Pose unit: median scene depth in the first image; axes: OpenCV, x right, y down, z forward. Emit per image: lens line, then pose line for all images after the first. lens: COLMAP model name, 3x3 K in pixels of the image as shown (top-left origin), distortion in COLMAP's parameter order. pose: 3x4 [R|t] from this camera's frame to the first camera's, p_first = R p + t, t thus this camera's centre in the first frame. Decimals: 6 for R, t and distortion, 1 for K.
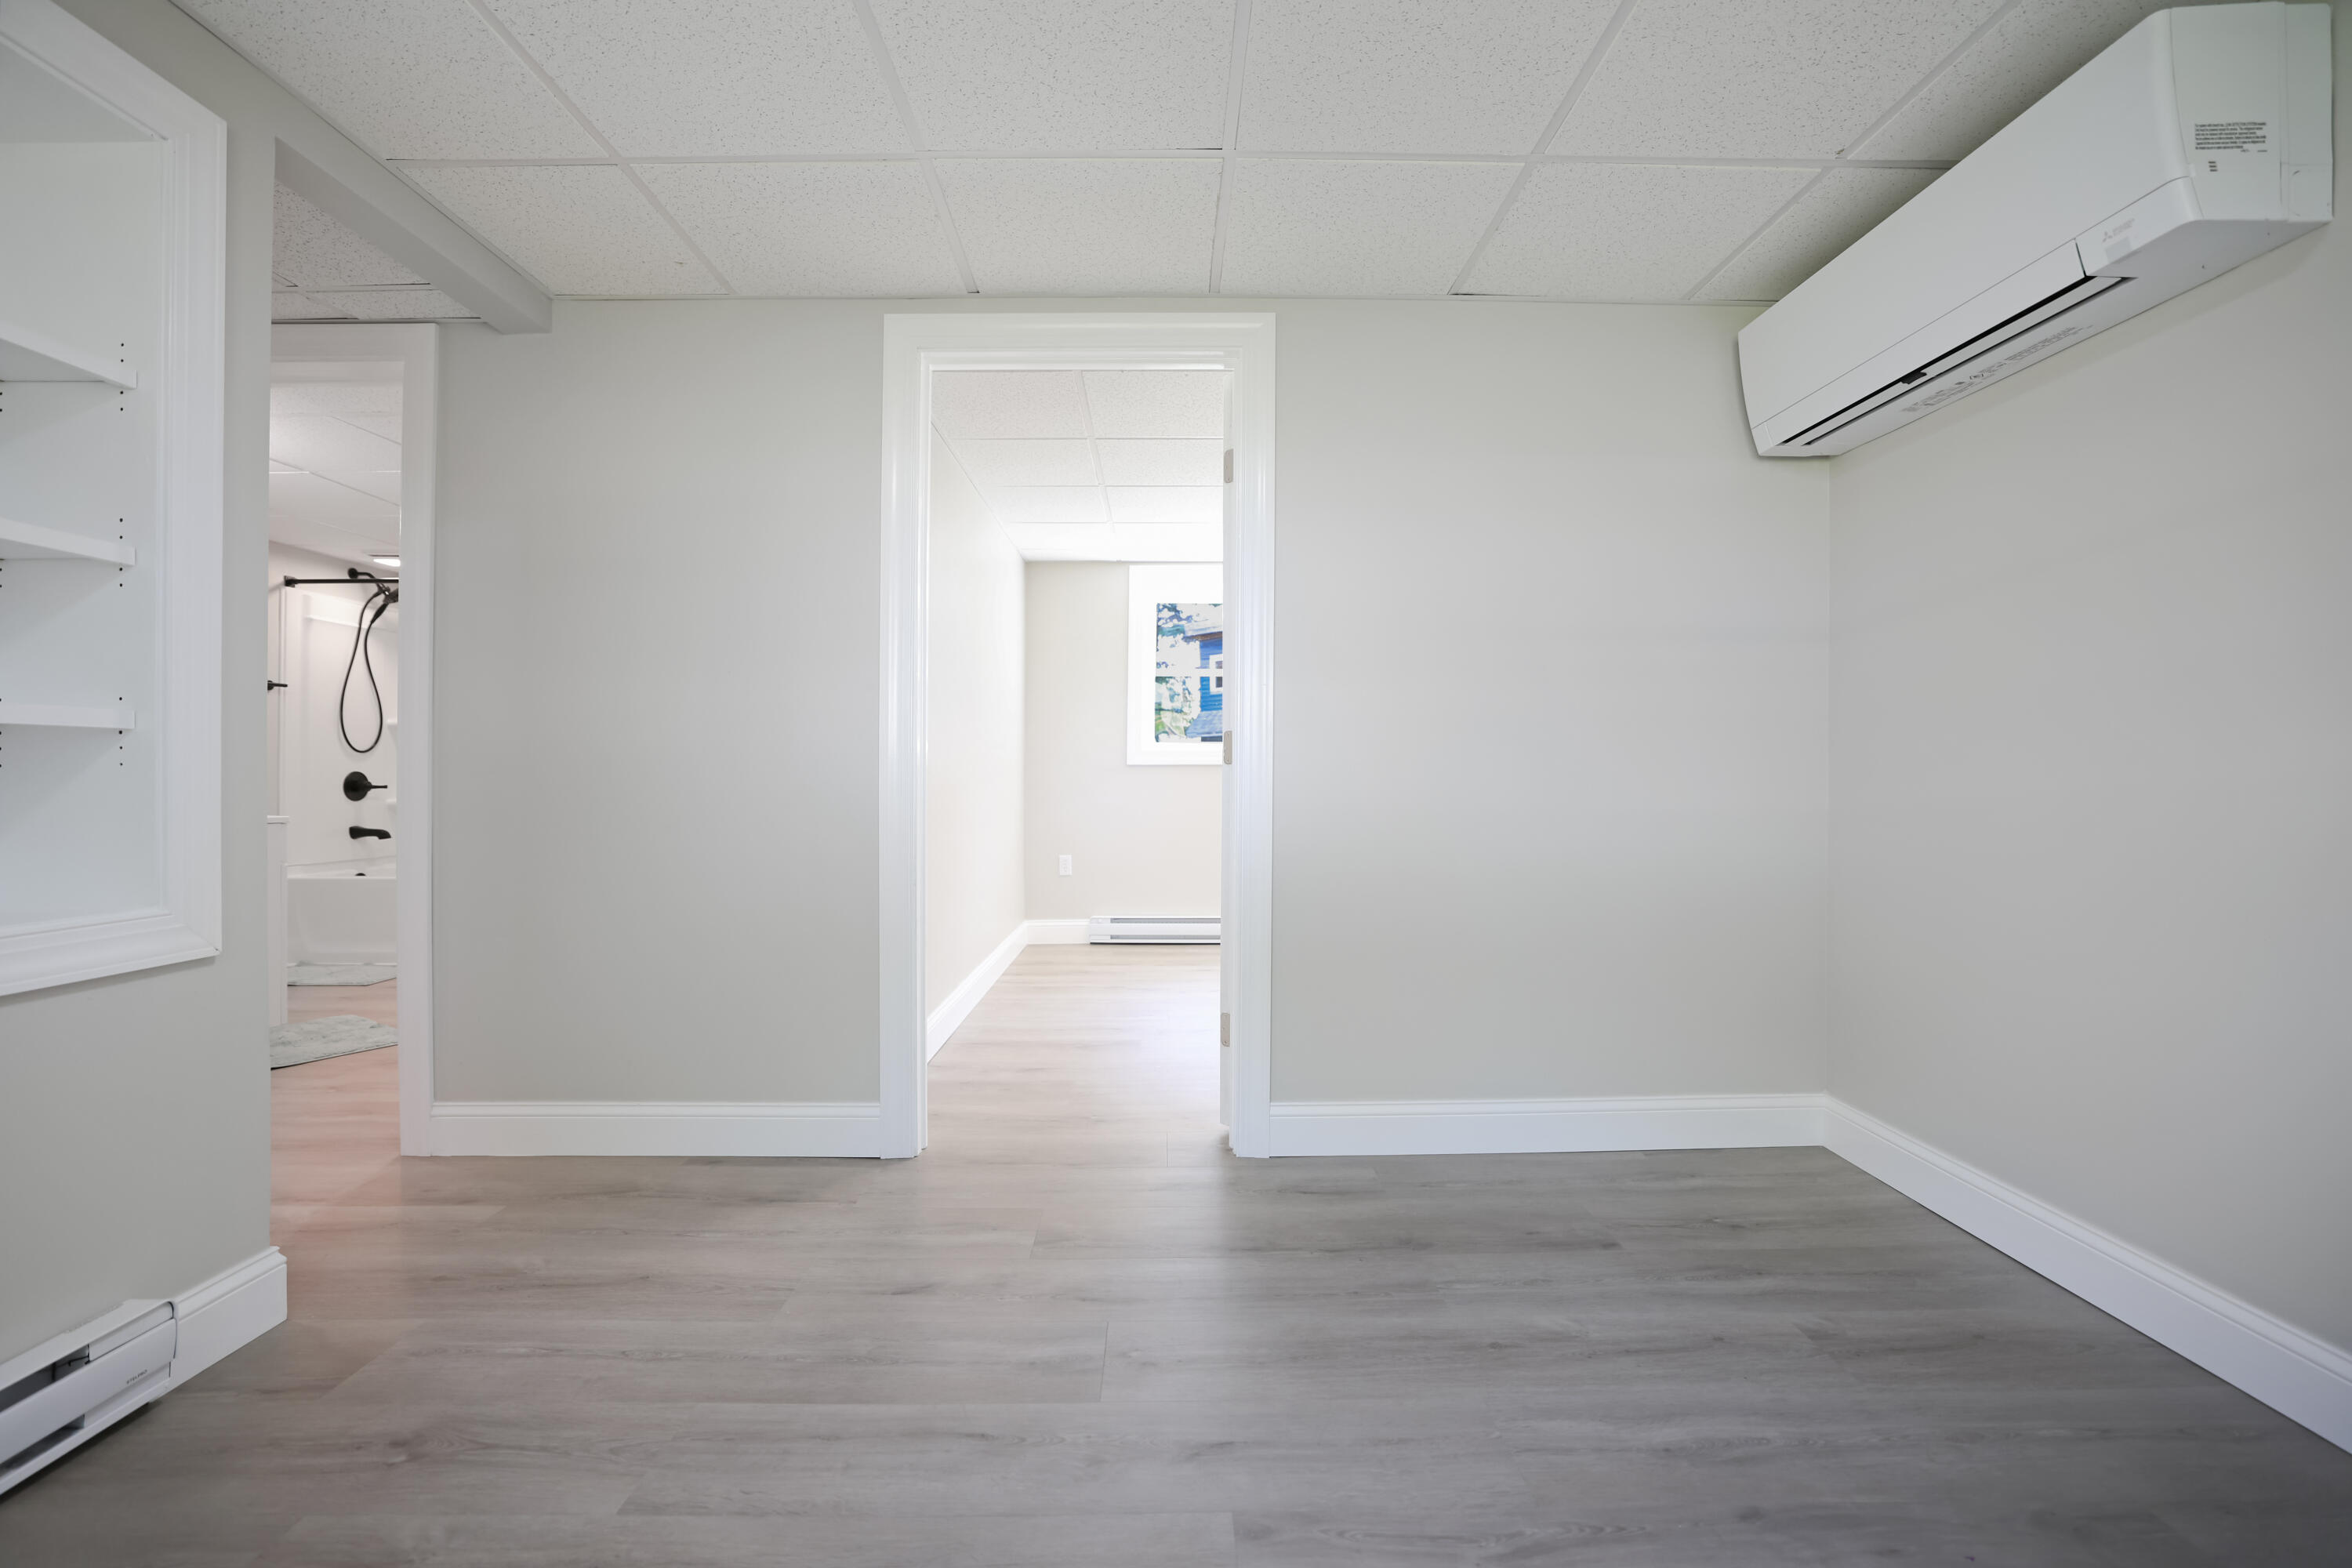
lens RADIAL K [[1011.5, 0, 1190.1], [0, 1011.5, 786.6], [0, 0, 1]] dist [-0.037128, 0.011935]
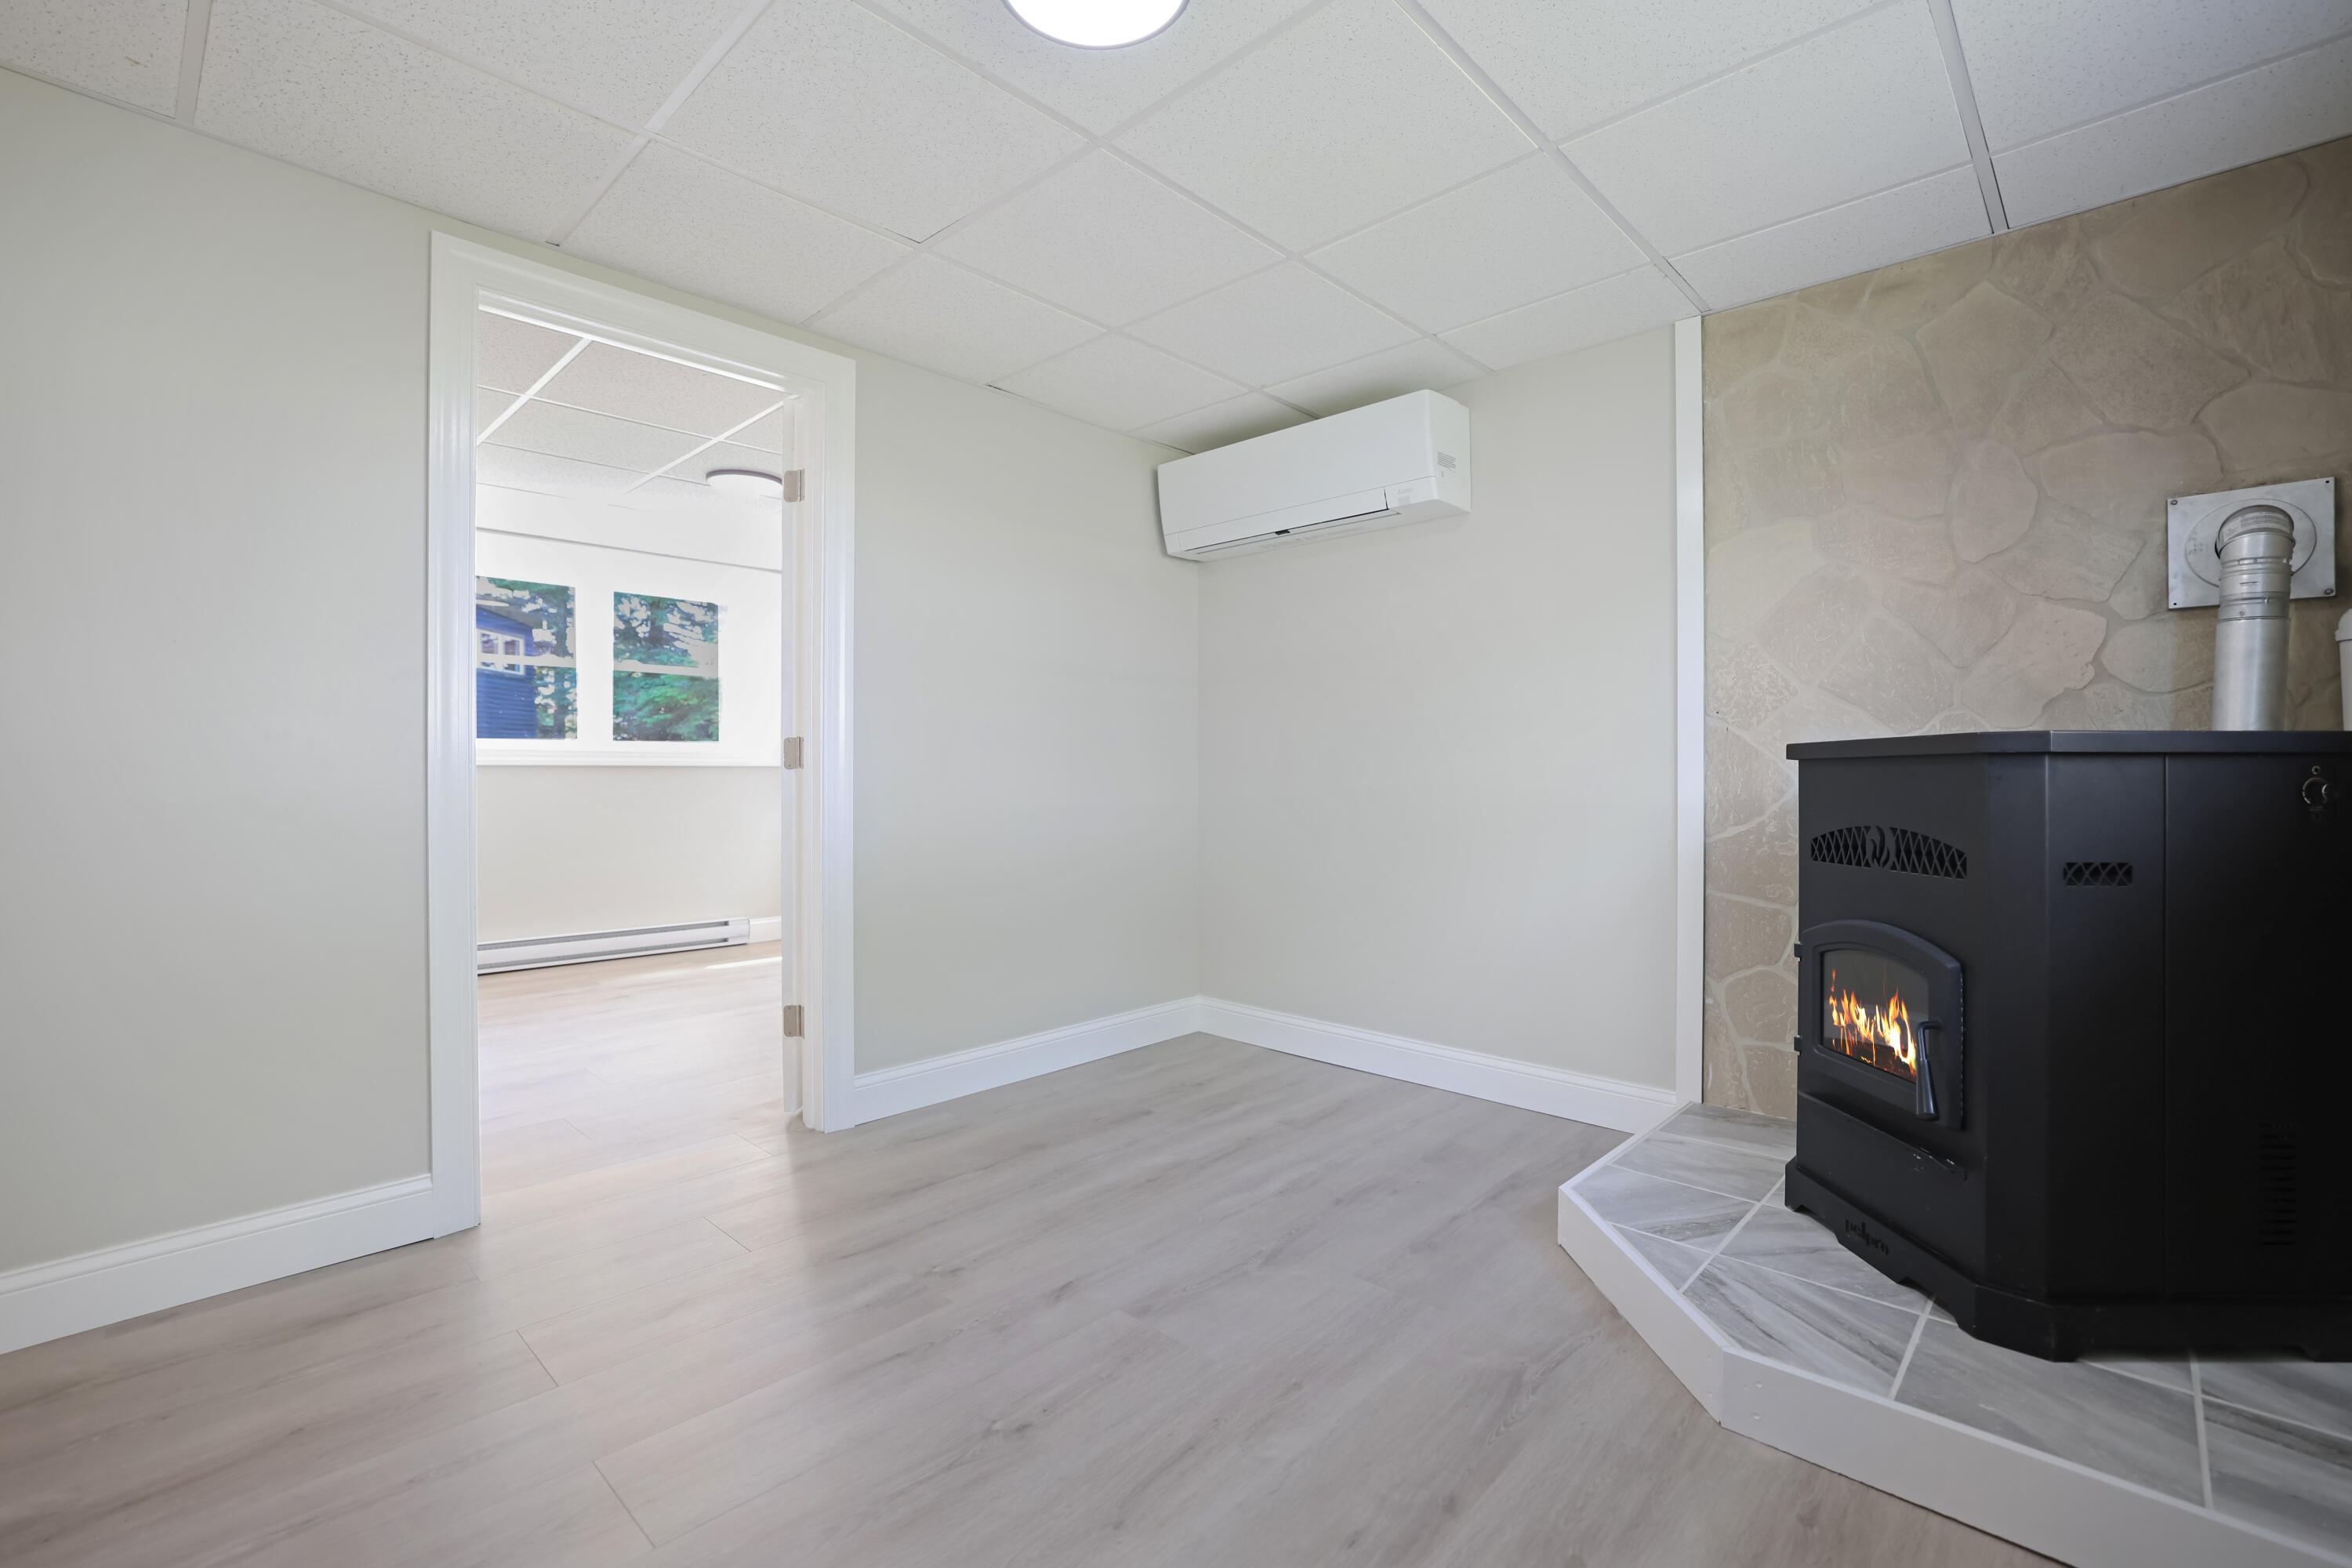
lens RADIAL K [[1011.5, 0, 1184.5], [0, 1011.5, 782.8], [0, 0, 1]] dist [-0.037128, 0.011935]
pose [[0.696806, -0.005558, 0.717238, -0.558115], [0.007887, 0.999969, 0.000087, -0.005685], [-0.717216, 0.005596, 0.696828, -0.031587]]
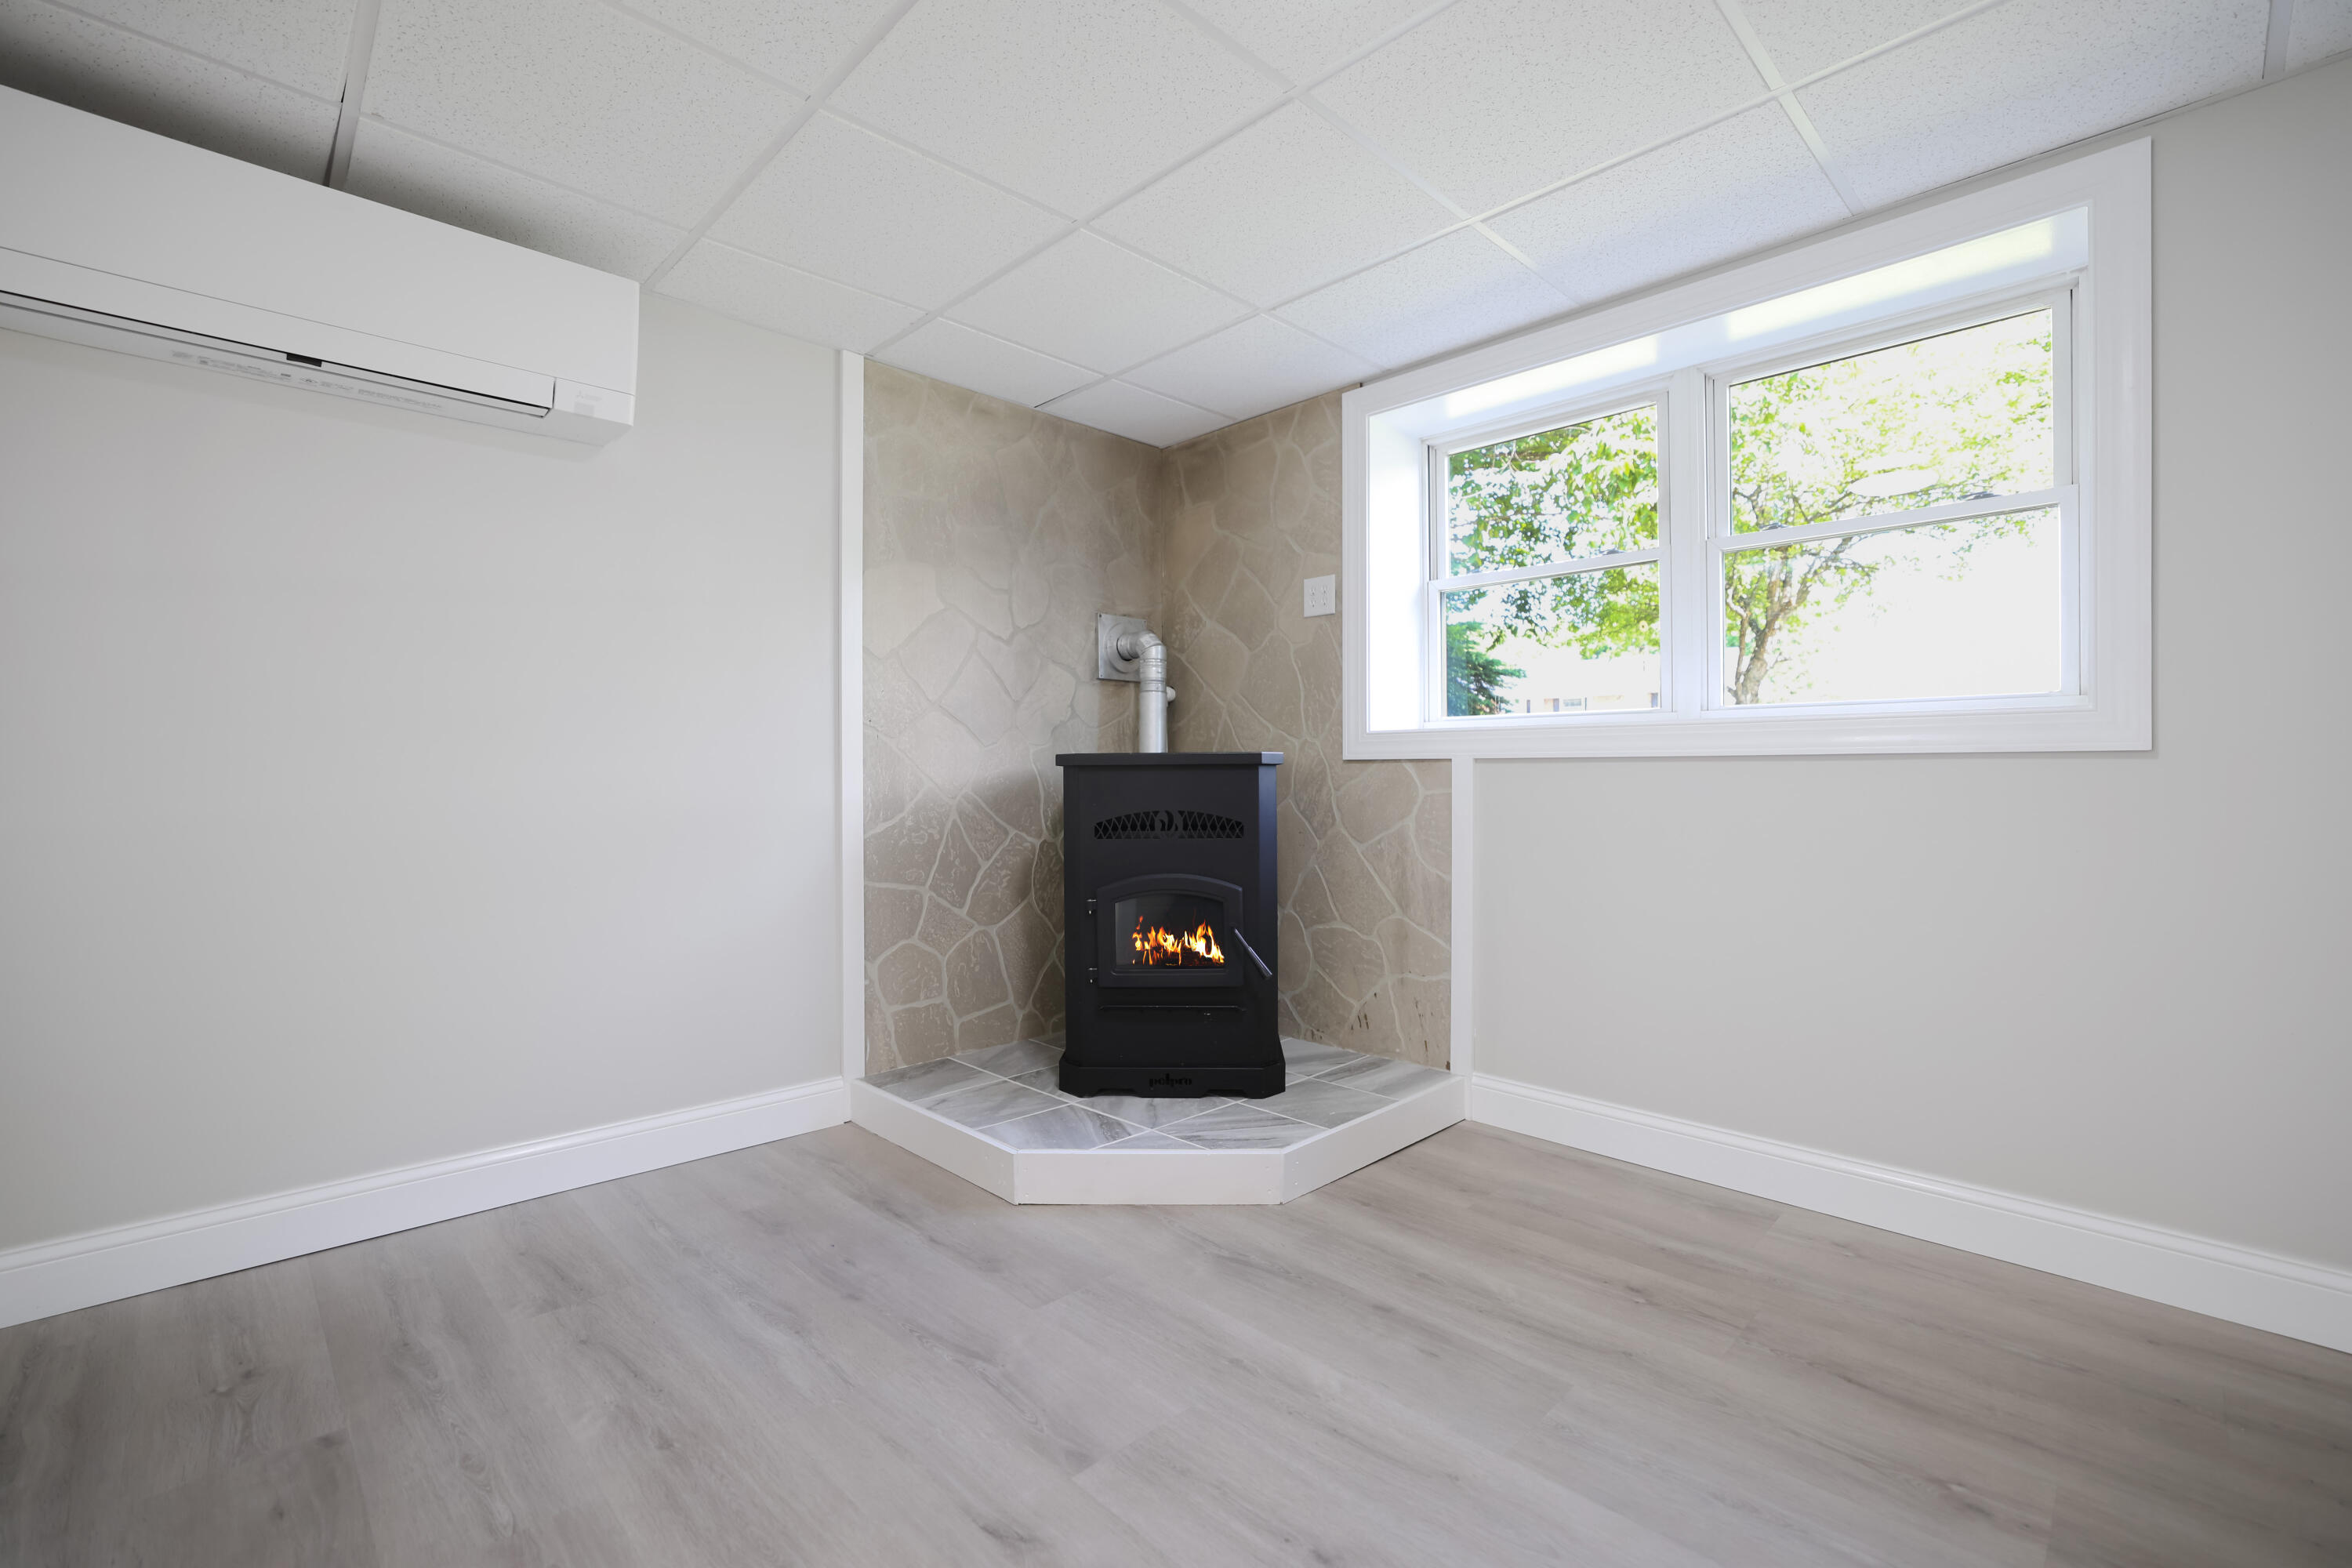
lens RADIAL K [[1011.5, 0, 1161.2], [0, 1011.5, 791.5], [0, 0, 1]] dist [-0.037128, 0.011935]
pose [[-0.674963, -0.010542, 0.737776, -0.498925], [0.008897, 0.999709, 0.022424, -0.018045], [-0.737798, 0.021699, -0.674673, 1.015898]]
